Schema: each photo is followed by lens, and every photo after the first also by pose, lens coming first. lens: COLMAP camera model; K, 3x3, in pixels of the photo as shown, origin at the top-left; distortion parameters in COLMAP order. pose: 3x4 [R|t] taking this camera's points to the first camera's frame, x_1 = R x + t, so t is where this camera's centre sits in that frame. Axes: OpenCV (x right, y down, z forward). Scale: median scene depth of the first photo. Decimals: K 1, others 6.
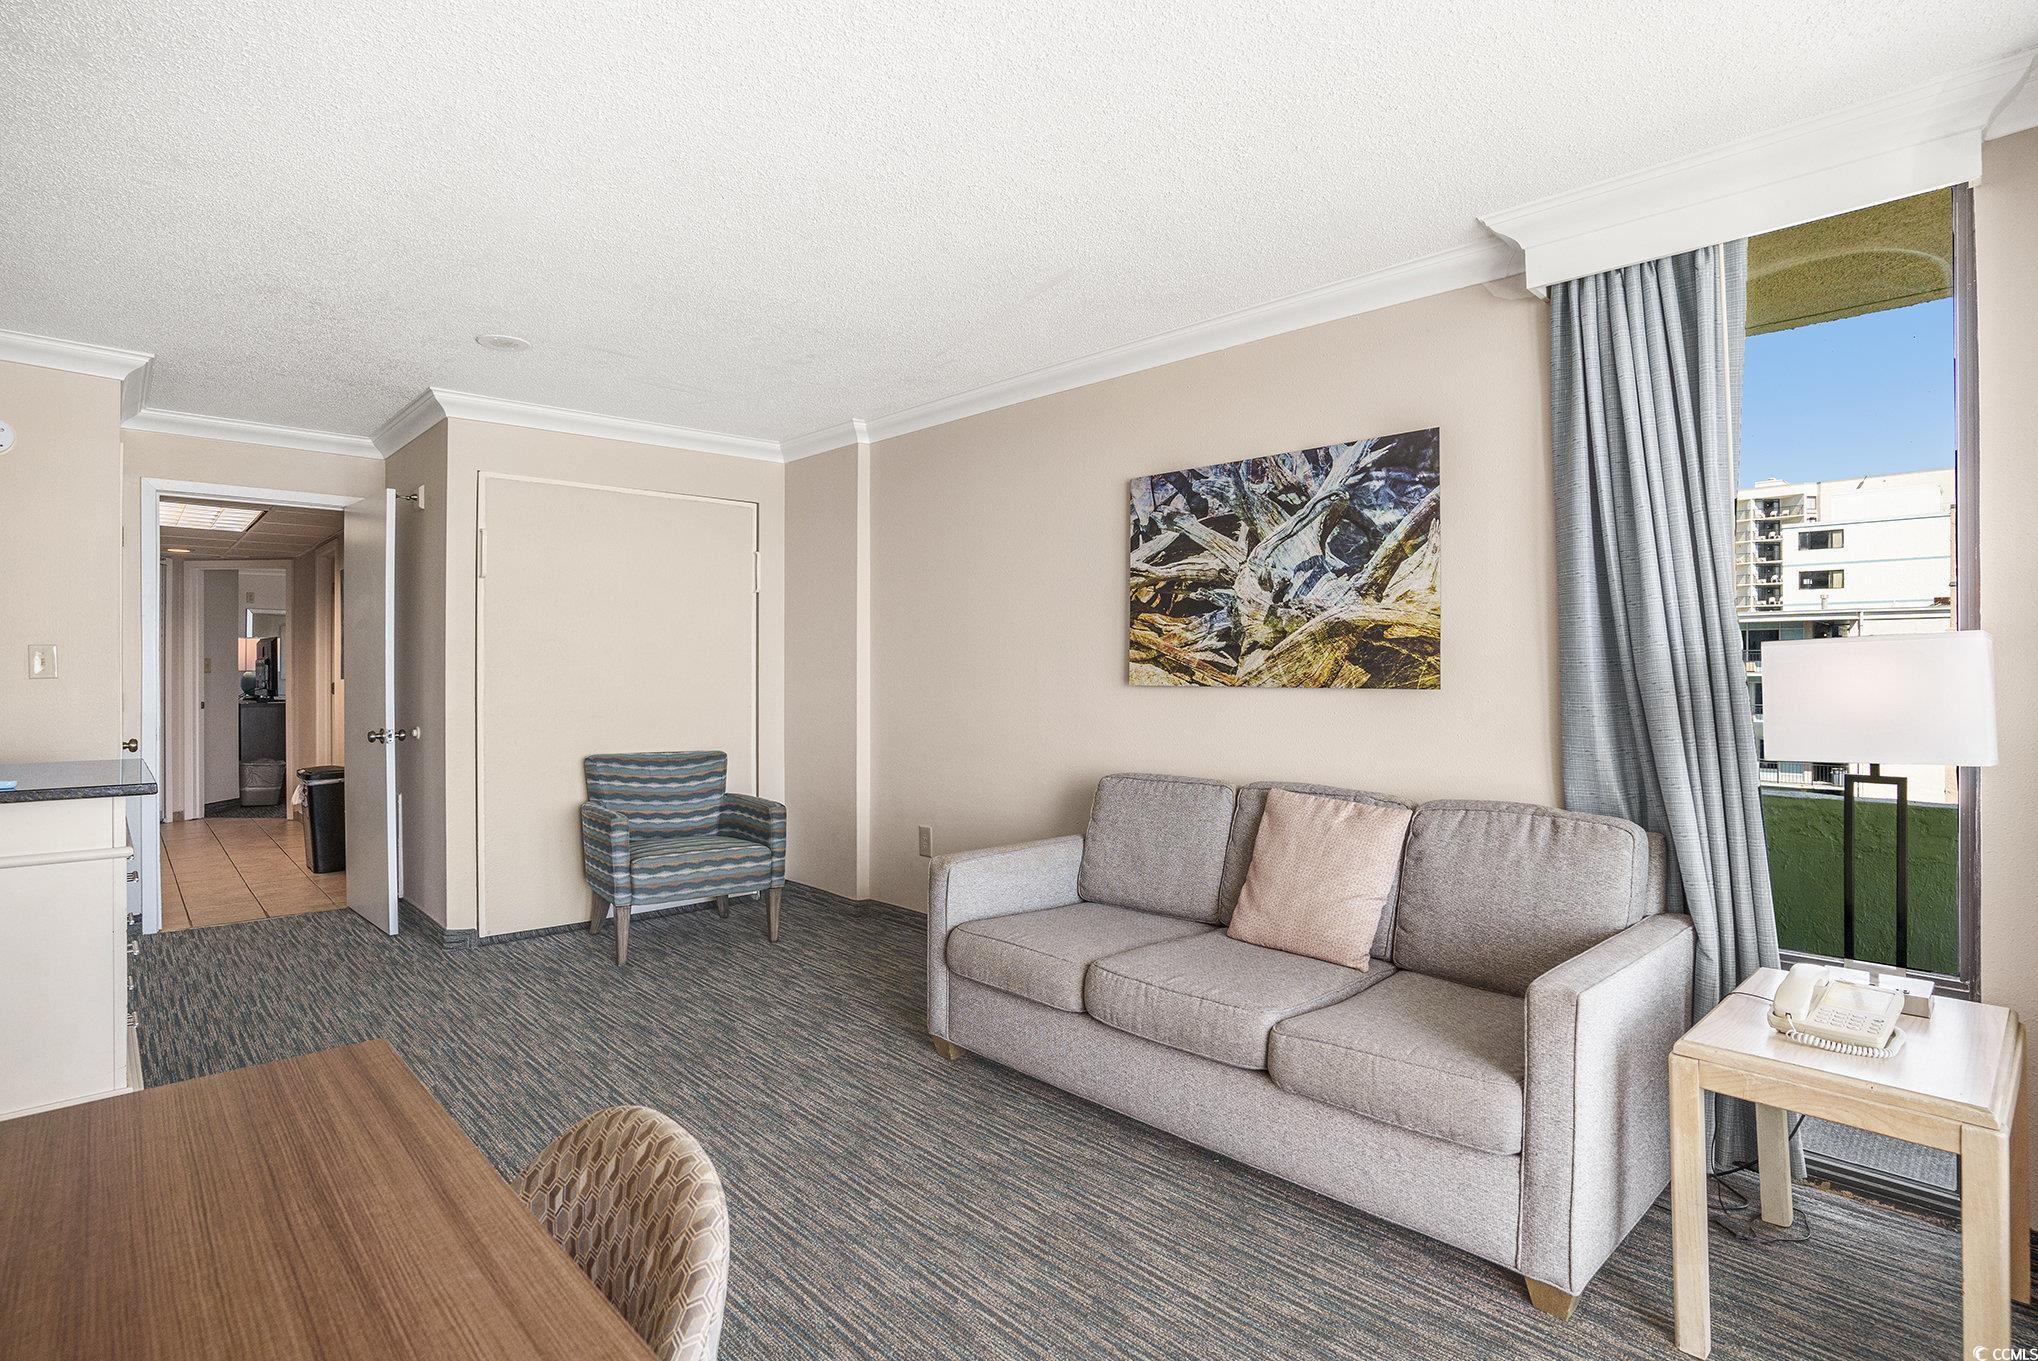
lens RADIAL K [[1050.5, 0, 1021.4], [0, 1050.5, 677.1], [0, 0, 1]] dist [-0.084532, 0.034212]
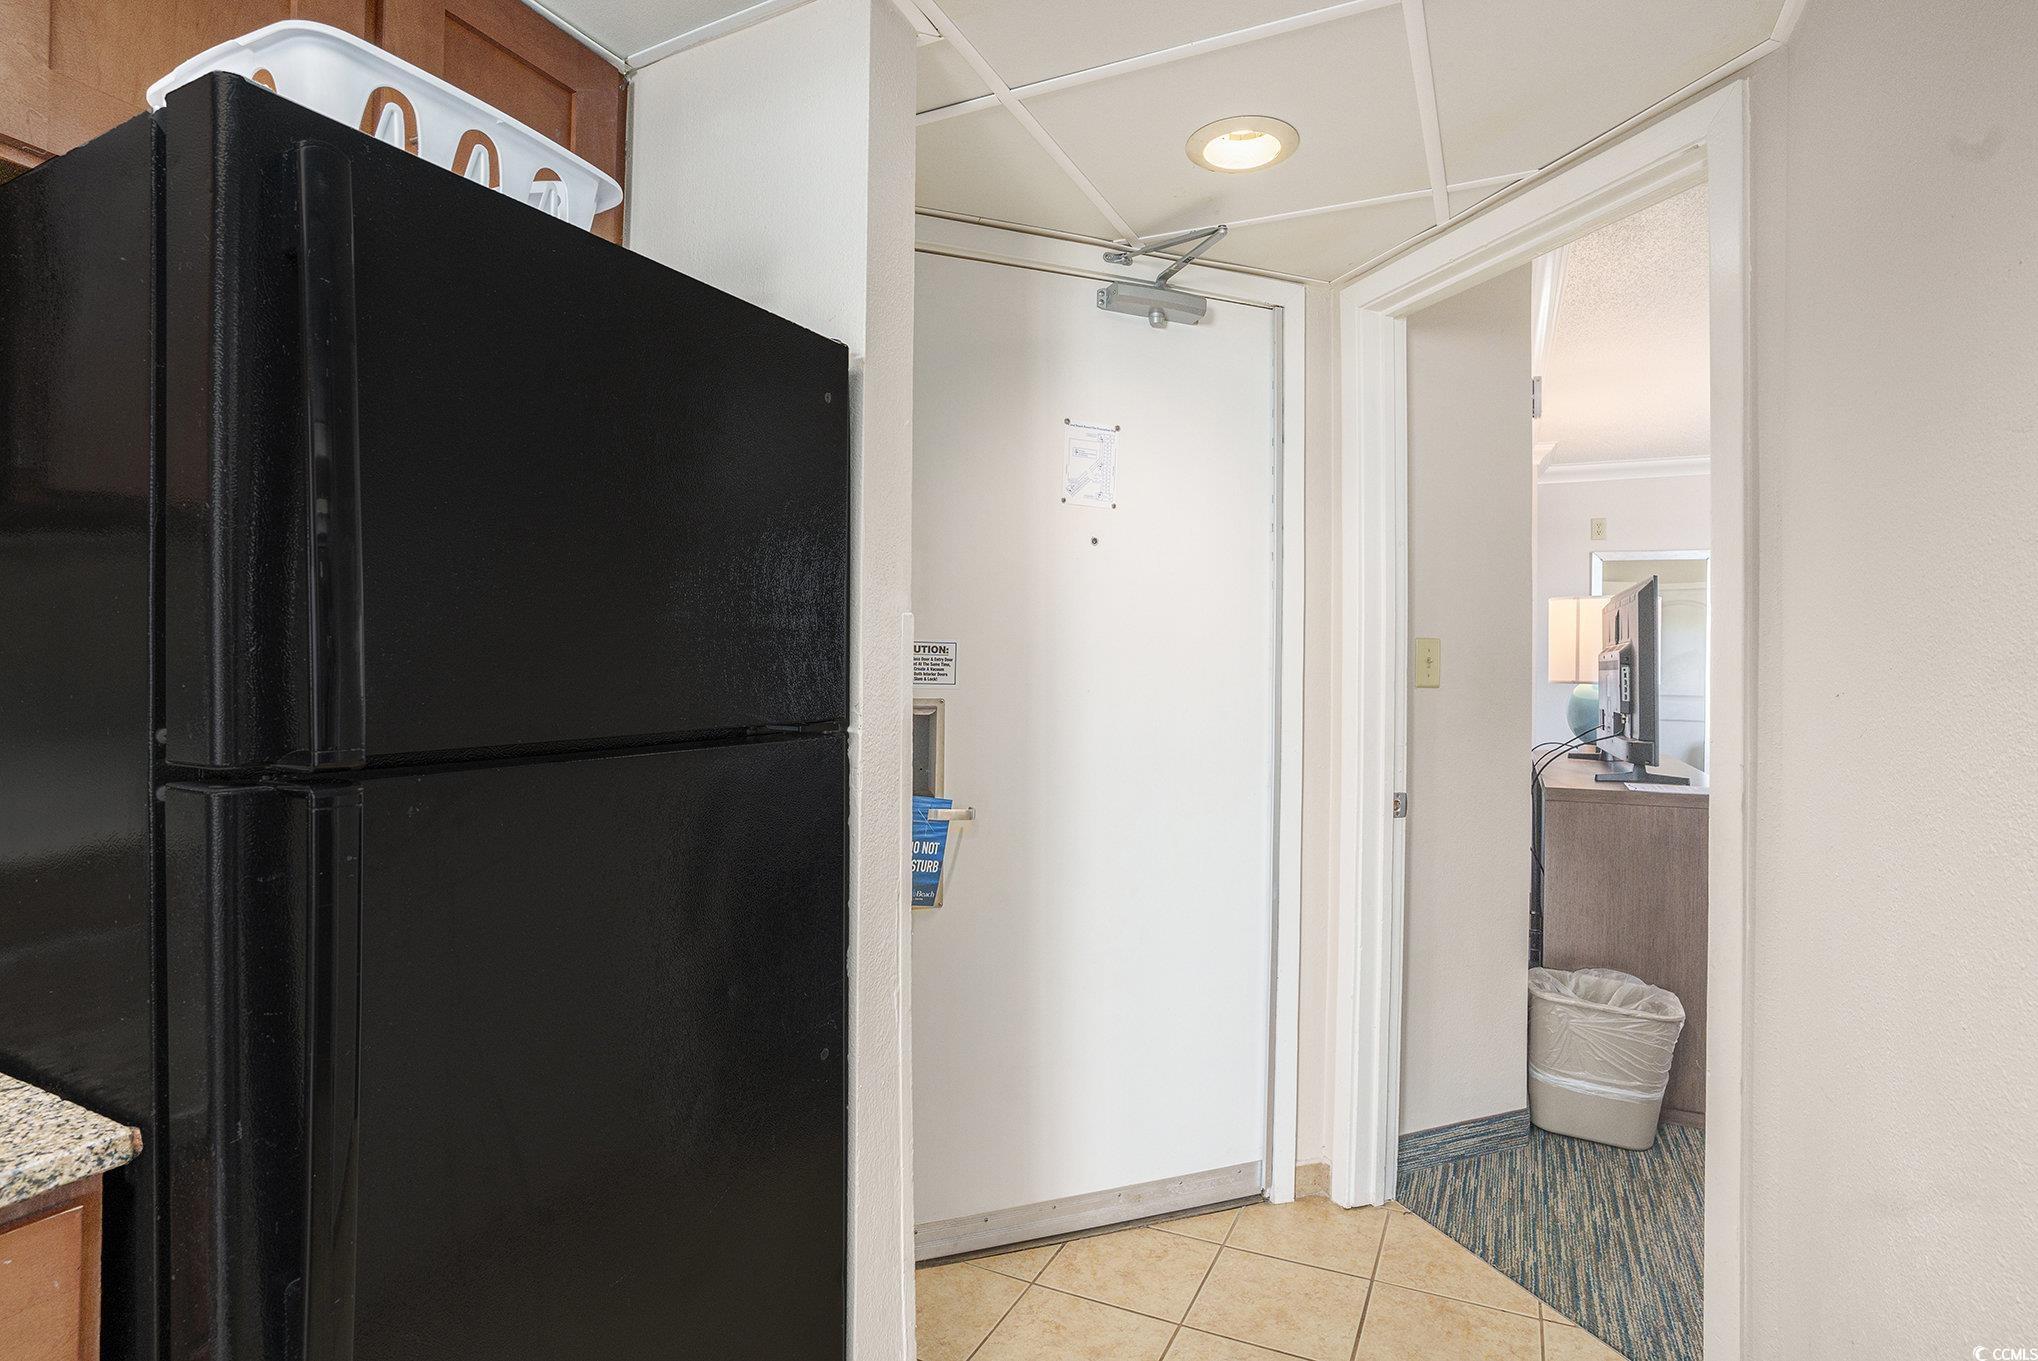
lens RADIAL K [[1016.0, 0, 1013.0], [0, 1016.0, 679.9], [0, 0, 1]] dist [-0.077013, 0.035644]
pose [[0.357044, -0.013356, -0.933992, -1.377730], [-0.010012, 0.999786, -0.018125, 0.001399], [0.934034, 0.015823, 0.356834, 1.868233]]
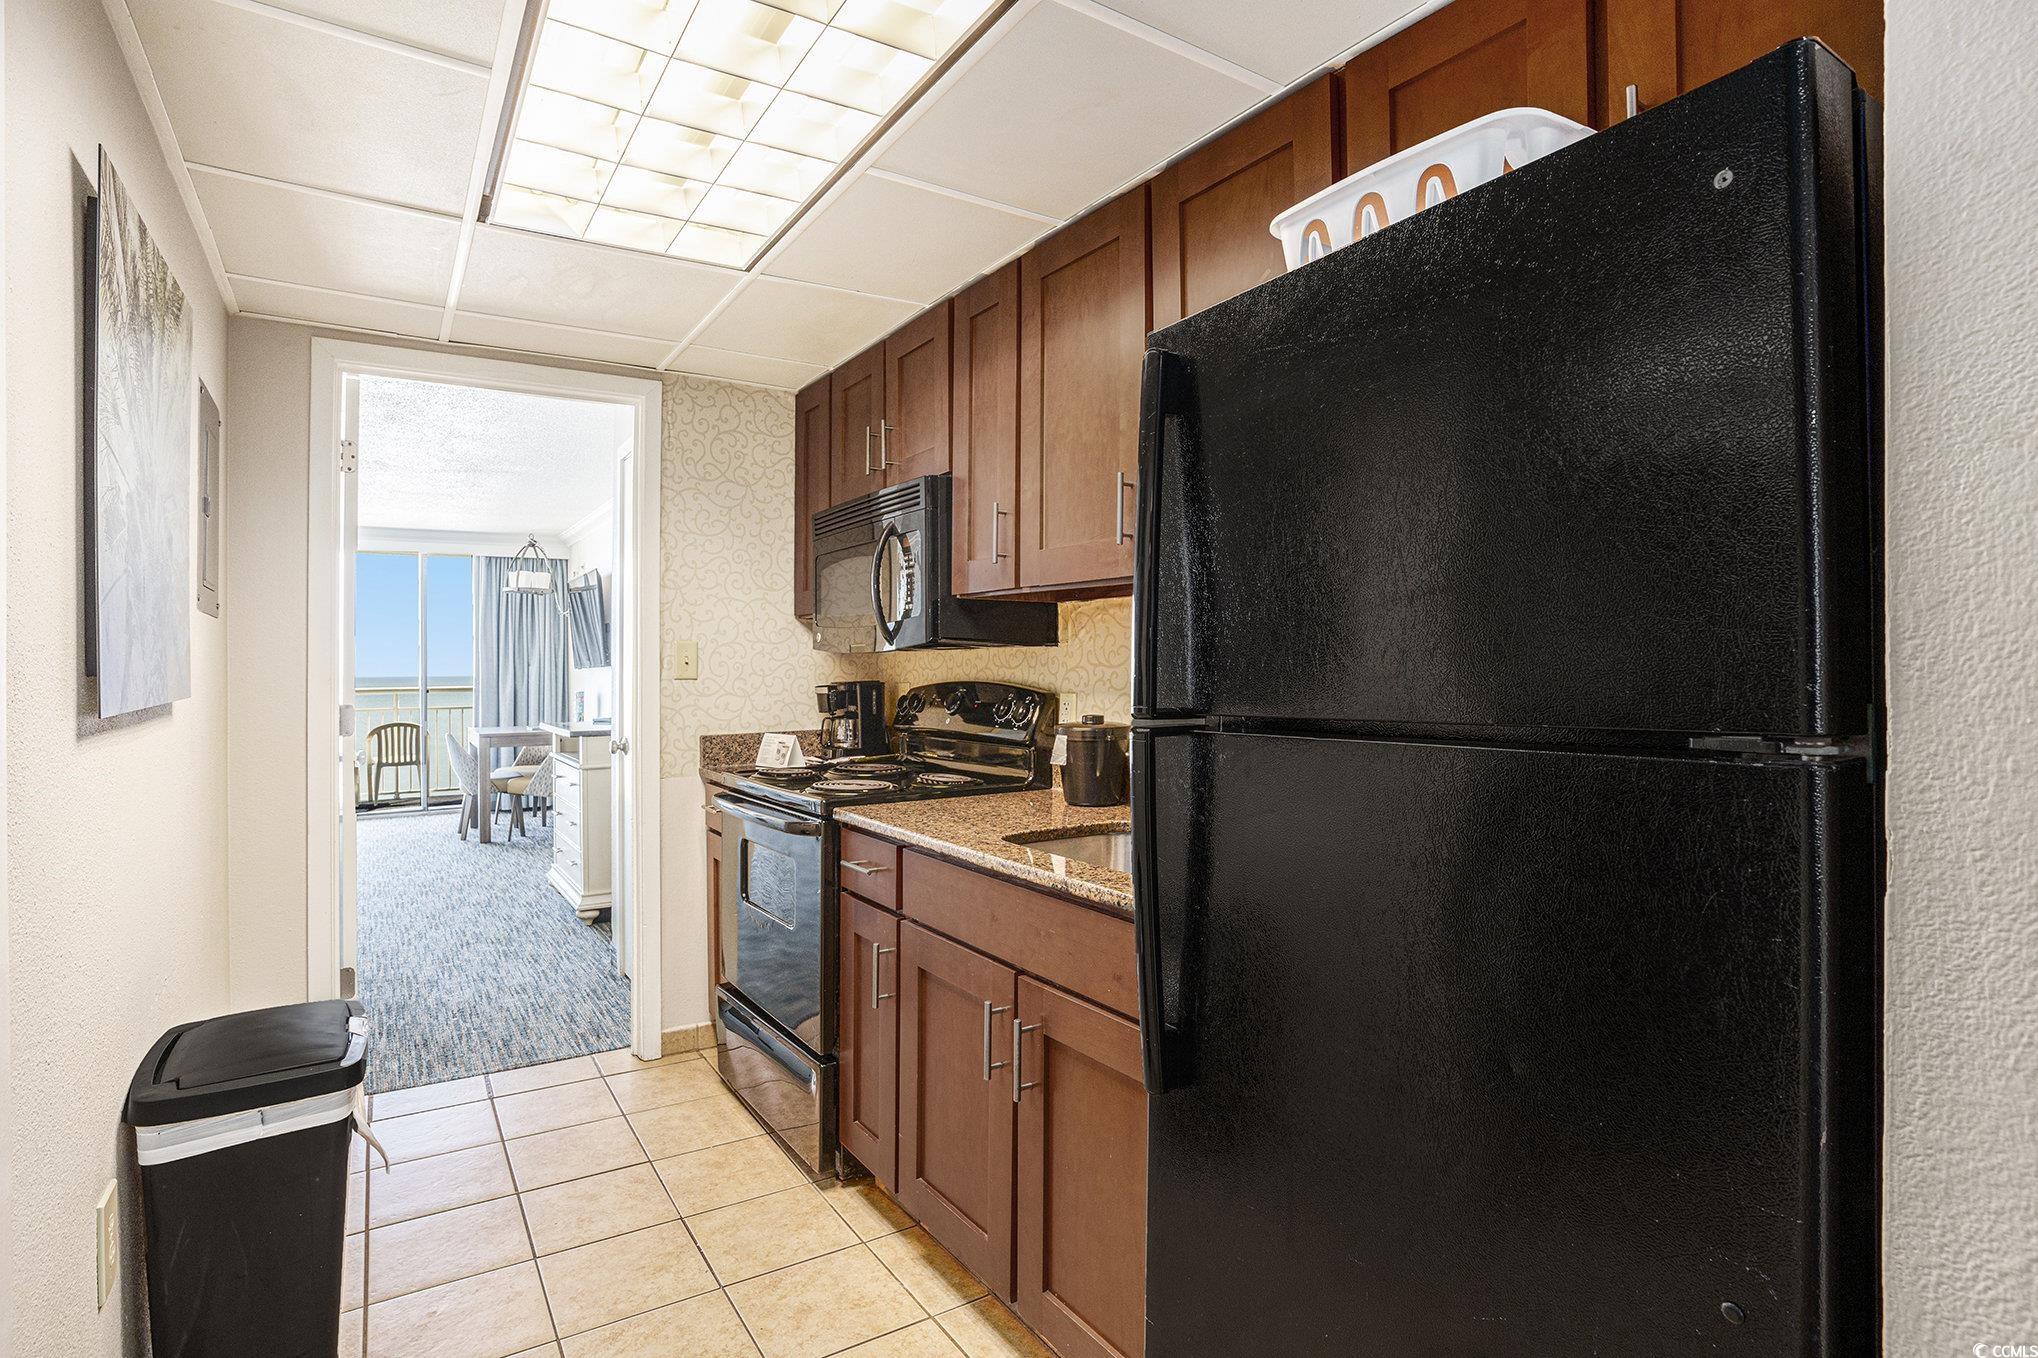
lens RADIAL K [[1016.0, 0, 1013.0], [0, 1016.0, 678.4], [0, 0, 1]] dist [-0.077013, 0.035644]
pose [[-0.985370, -0.005295, 0.170344, -1.678930], [-0.004263, 0.999970, 0.006422, -0.001135], [-0.170373, 0.005602, -0.985364, 2.217788]]
